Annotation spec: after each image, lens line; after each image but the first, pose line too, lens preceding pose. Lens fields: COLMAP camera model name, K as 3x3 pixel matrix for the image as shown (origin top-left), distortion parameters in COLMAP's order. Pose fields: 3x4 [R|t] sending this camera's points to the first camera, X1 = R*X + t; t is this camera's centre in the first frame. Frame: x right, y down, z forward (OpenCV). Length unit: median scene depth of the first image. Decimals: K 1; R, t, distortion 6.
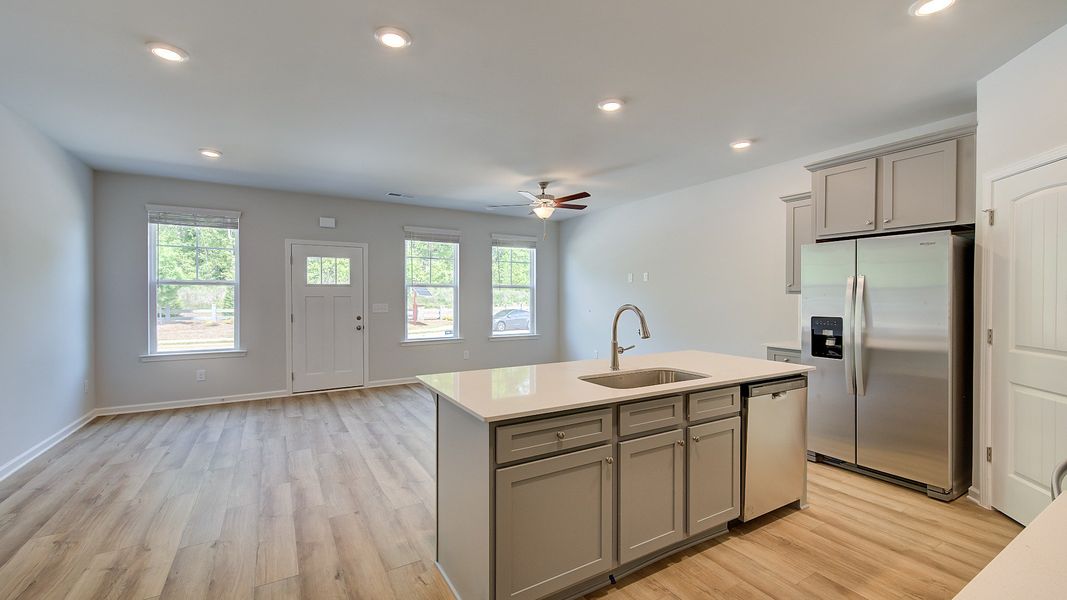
lens RADIAL K [[427.0, 0, 533.5], [0, 427.0, 300.0], [0, 0, 1]] dist [0.000215, -0.000304]
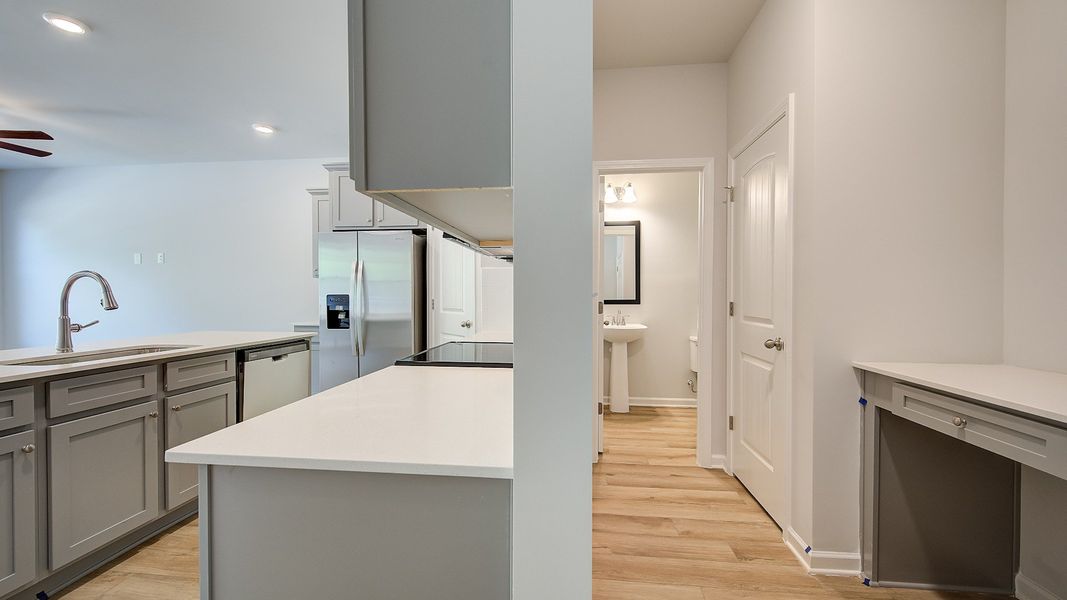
lens RADIAL K [[424.7, 0, 526.8], [0, 424.7, 298.1], [0, 0, 1]] dist [-0.001649, -0.000728]
pose [[0.600362, -0.007486, 0.799694, 0.076090], [0.006286, 0.999969, 0.004641, 0.063952], [-0.799704, 0.002241, 0.600390, -0.179305]]
